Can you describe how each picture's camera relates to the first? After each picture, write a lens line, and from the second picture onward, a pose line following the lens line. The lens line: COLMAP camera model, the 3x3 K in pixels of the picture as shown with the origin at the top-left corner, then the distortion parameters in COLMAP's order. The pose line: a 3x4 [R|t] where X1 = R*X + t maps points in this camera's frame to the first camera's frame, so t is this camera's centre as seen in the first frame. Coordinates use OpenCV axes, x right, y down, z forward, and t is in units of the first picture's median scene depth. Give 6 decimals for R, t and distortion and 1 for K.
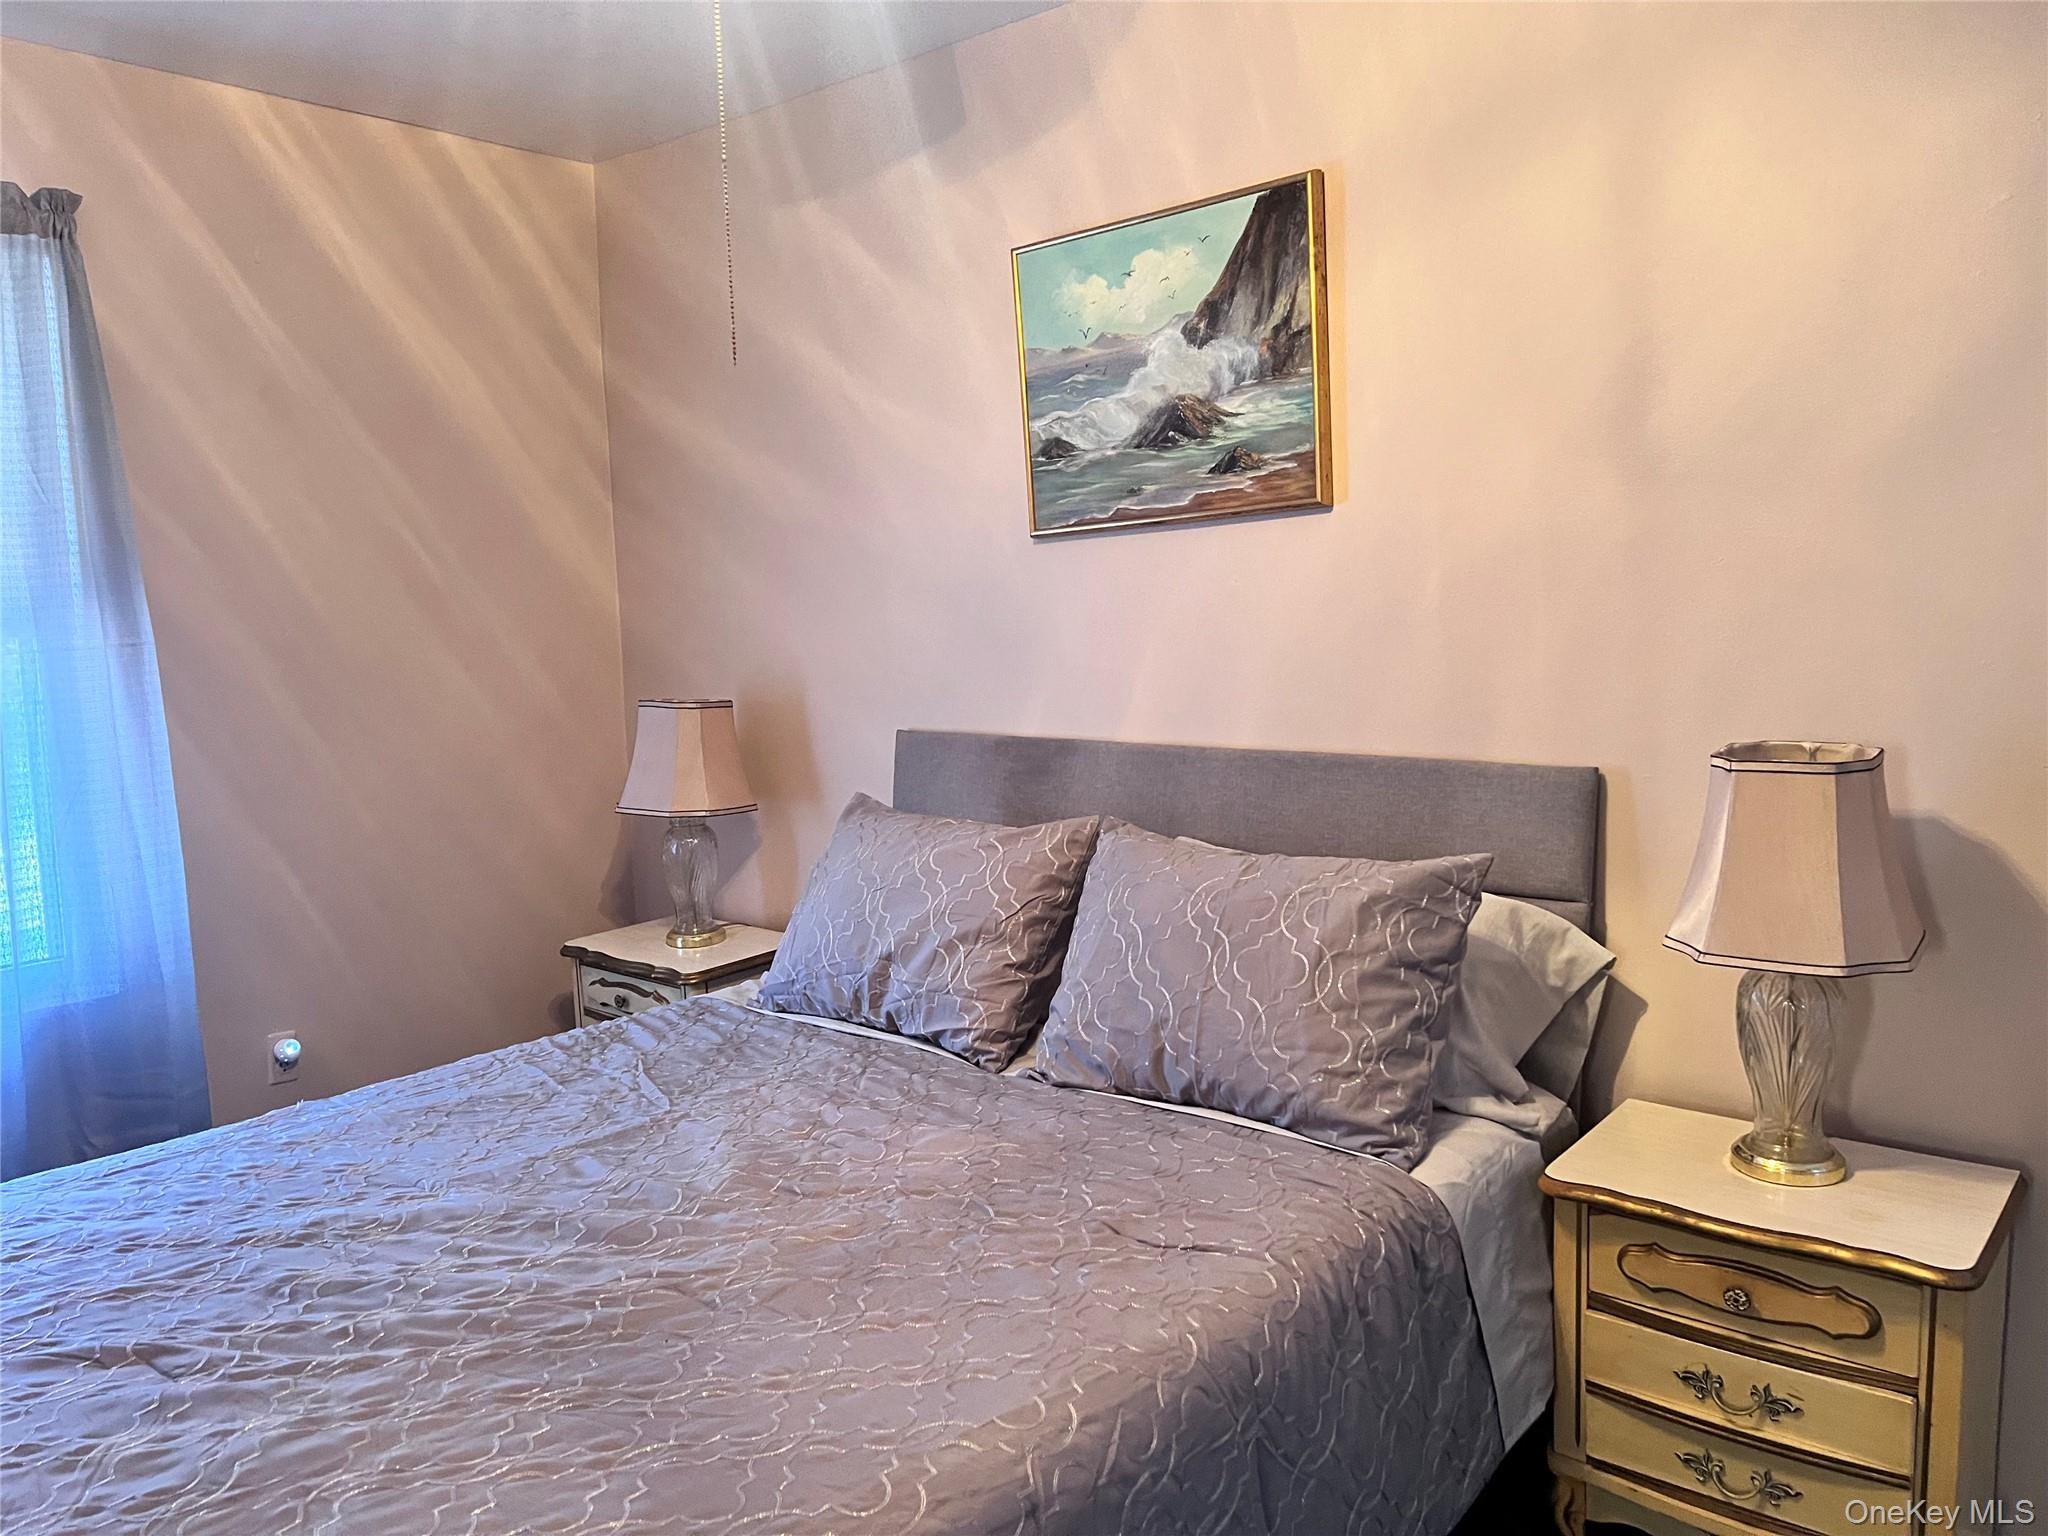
lens RADIAL K [[1539.2, 0, 1024.0], [0, 1539.2, 768.0], [0, 0, 1]] dist [0.048292, -0.060688]
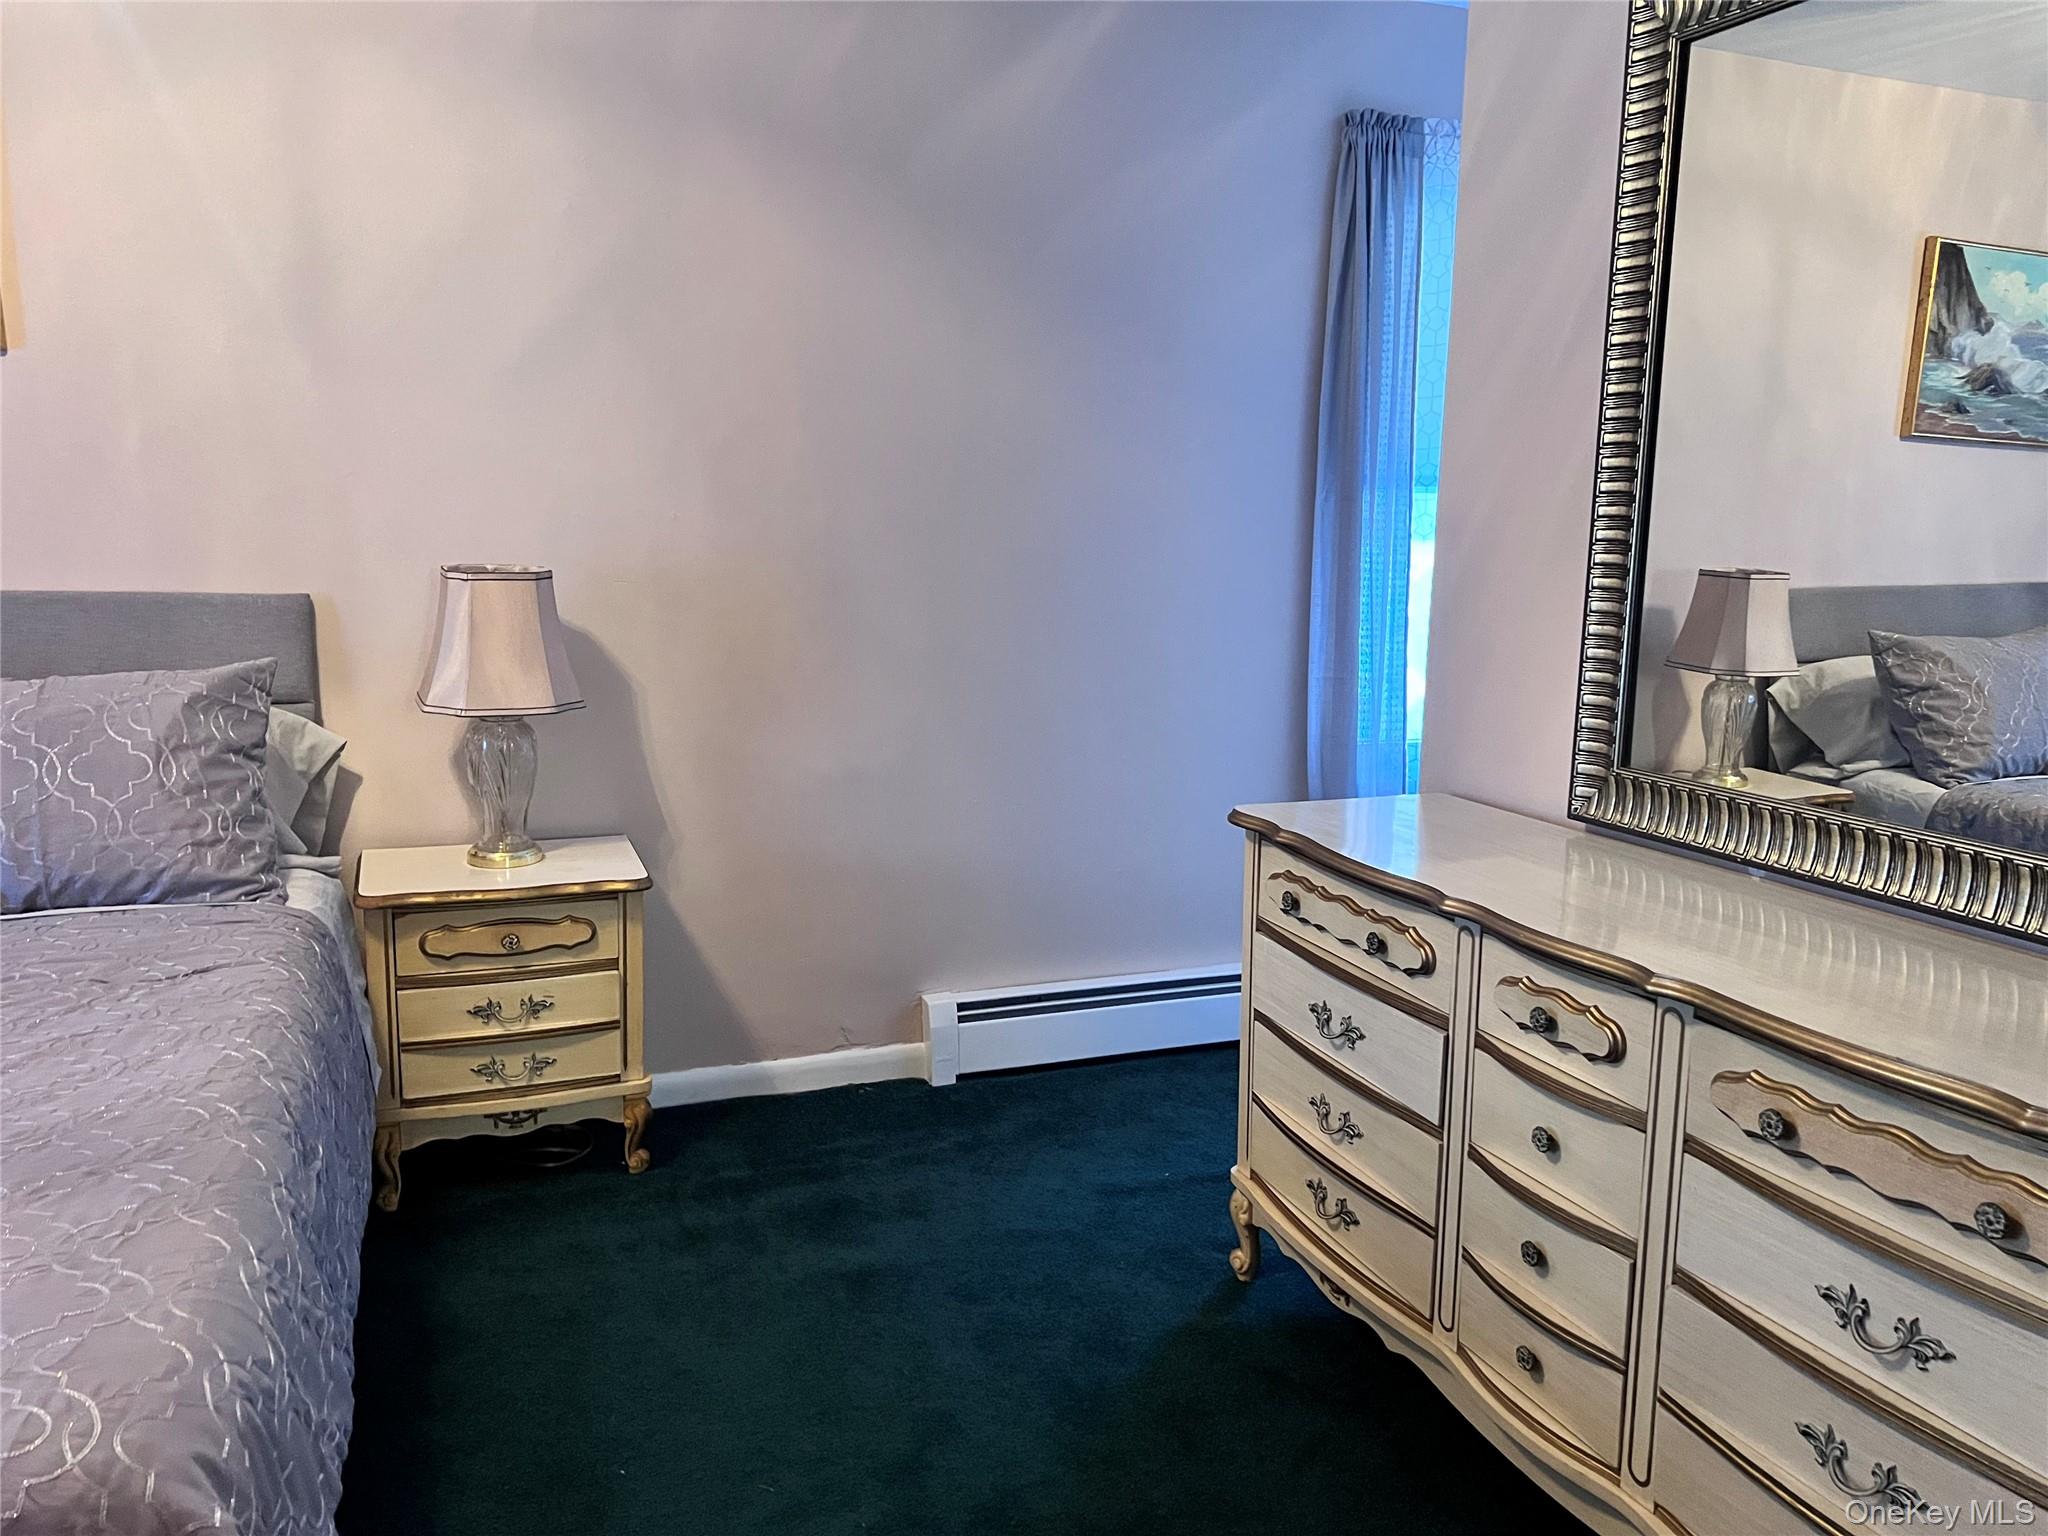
lens RADIAL K [[1539.2, 0, 1024.0], [0, 1539.2, 768.0], [0, 0, 1]] dist [0.048292, -0.060688]
pose [[0.457319, -0.101201, 0.883525, -0.537402], [0.069892, 0.994521, 0.077738, 0.090875], [-0.886552, 0.026200, 0.461887, -0.095652]]
